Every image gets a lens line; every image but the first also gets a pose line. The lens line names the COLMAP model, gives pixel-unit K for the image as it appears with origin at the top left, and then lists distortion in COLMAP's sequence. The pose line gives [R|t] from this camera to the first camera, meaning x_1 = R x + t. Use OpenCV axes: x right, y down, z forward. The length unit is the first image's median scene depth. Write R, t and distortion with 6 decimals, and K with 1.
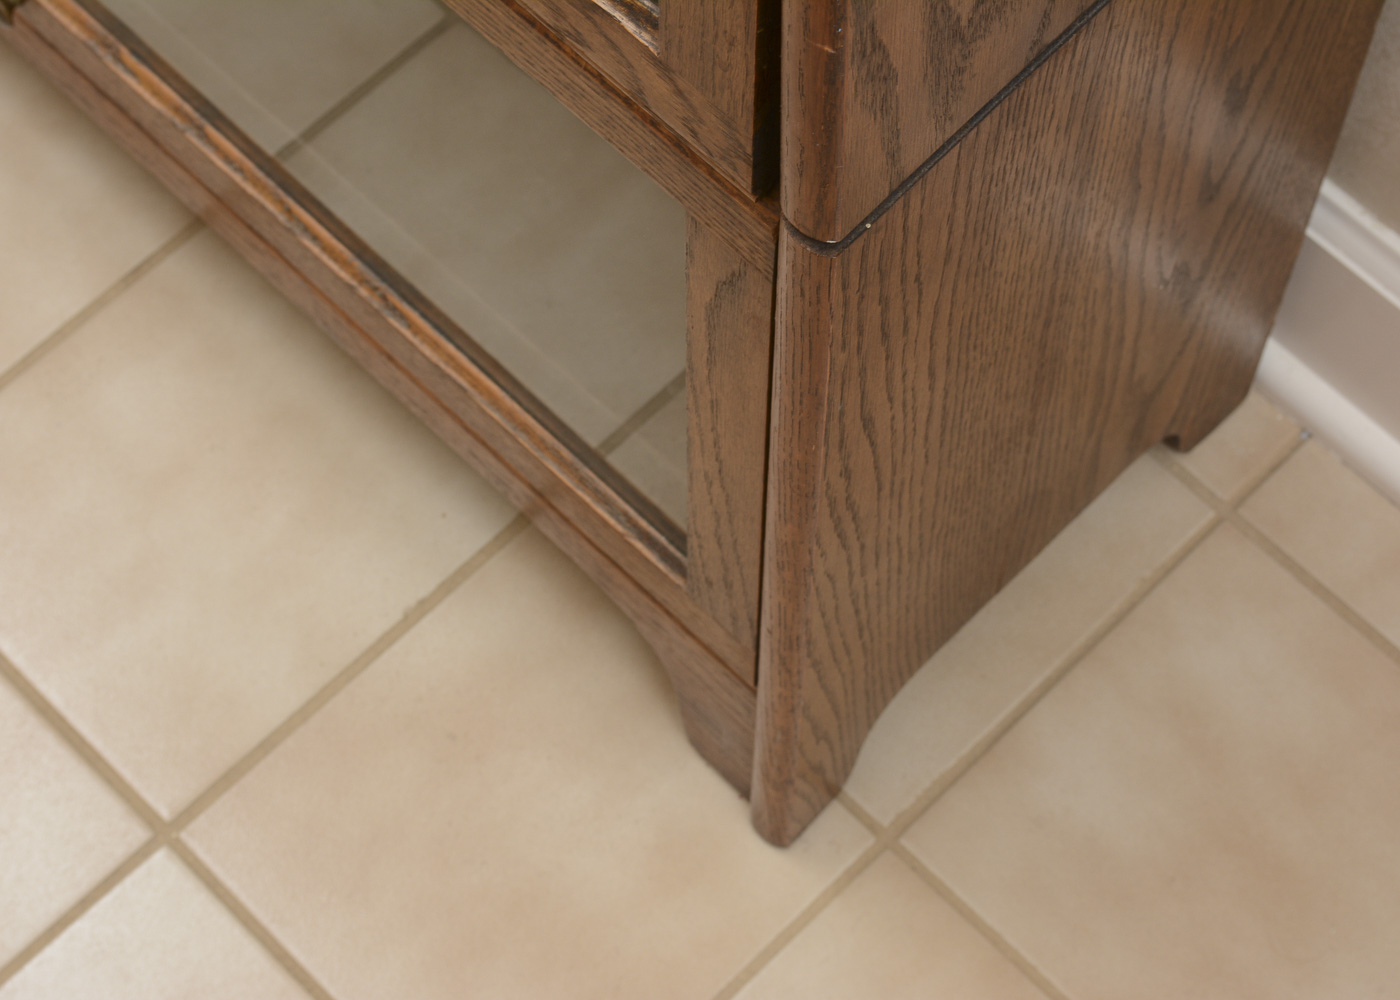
lens RADIAL K [[3026.6, 0, 665.5], [0, 3026.6, 413.9], [0, 0, 1]] dist [0.060446, 0.000000]
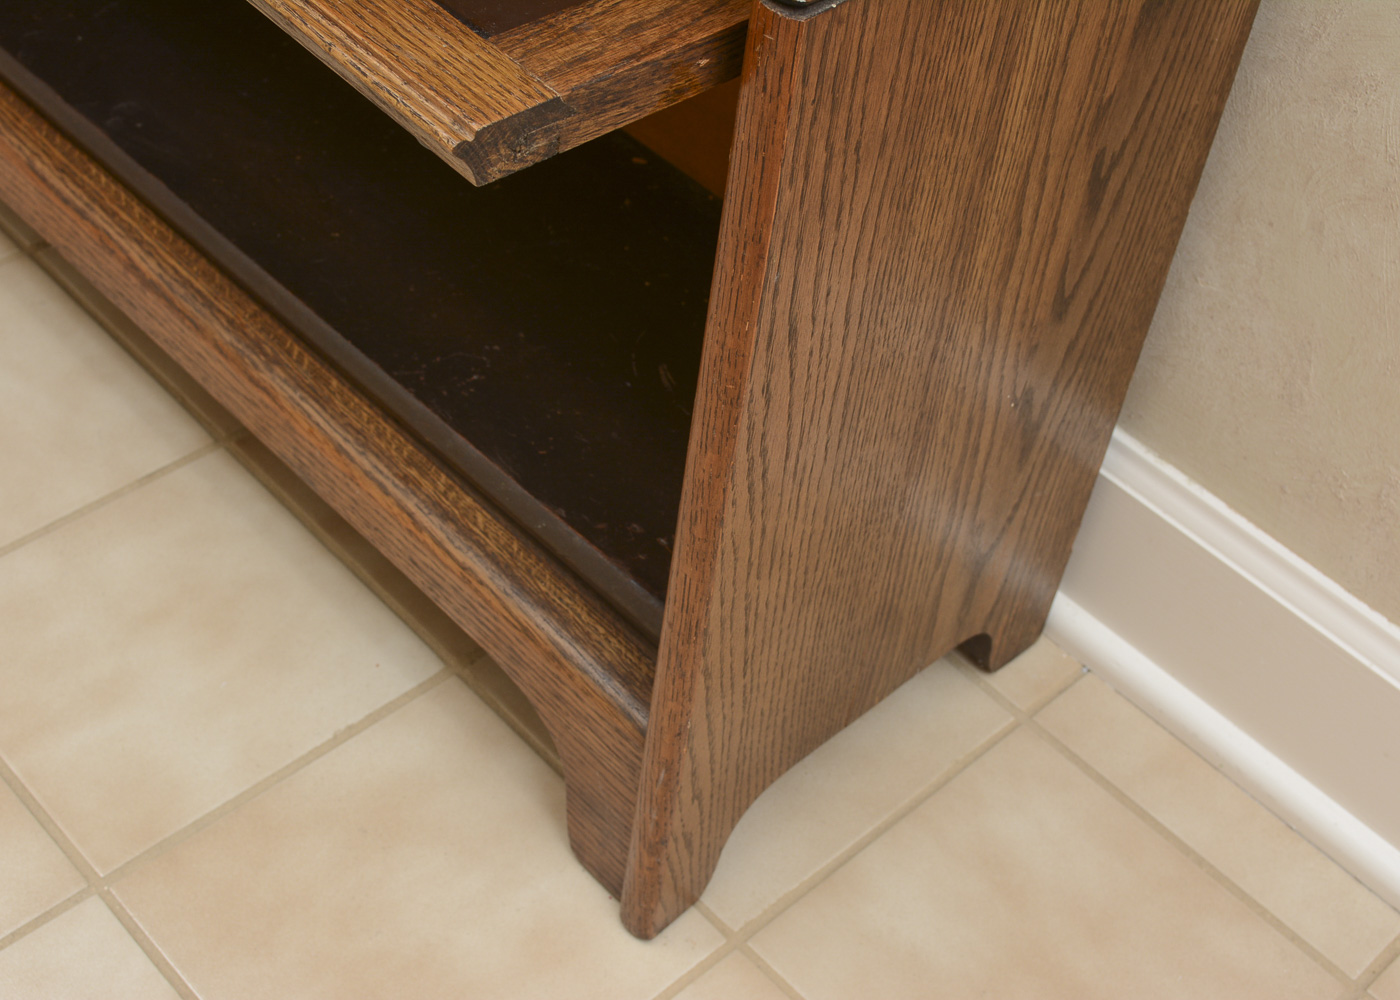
lens RADIAL K [[1955.7, 0, 669.4], [0, 1955.7, 471.2], [0, 0, 1]] dist [-0.006910, 0.000000]
pose [[0.994026, 0.094358, 0.054853, -0.008933], [-0.073020, 0.948476, -0.308321, 0.200646], [-0.081119, 0.302474, 0.949699, 0.250593]]
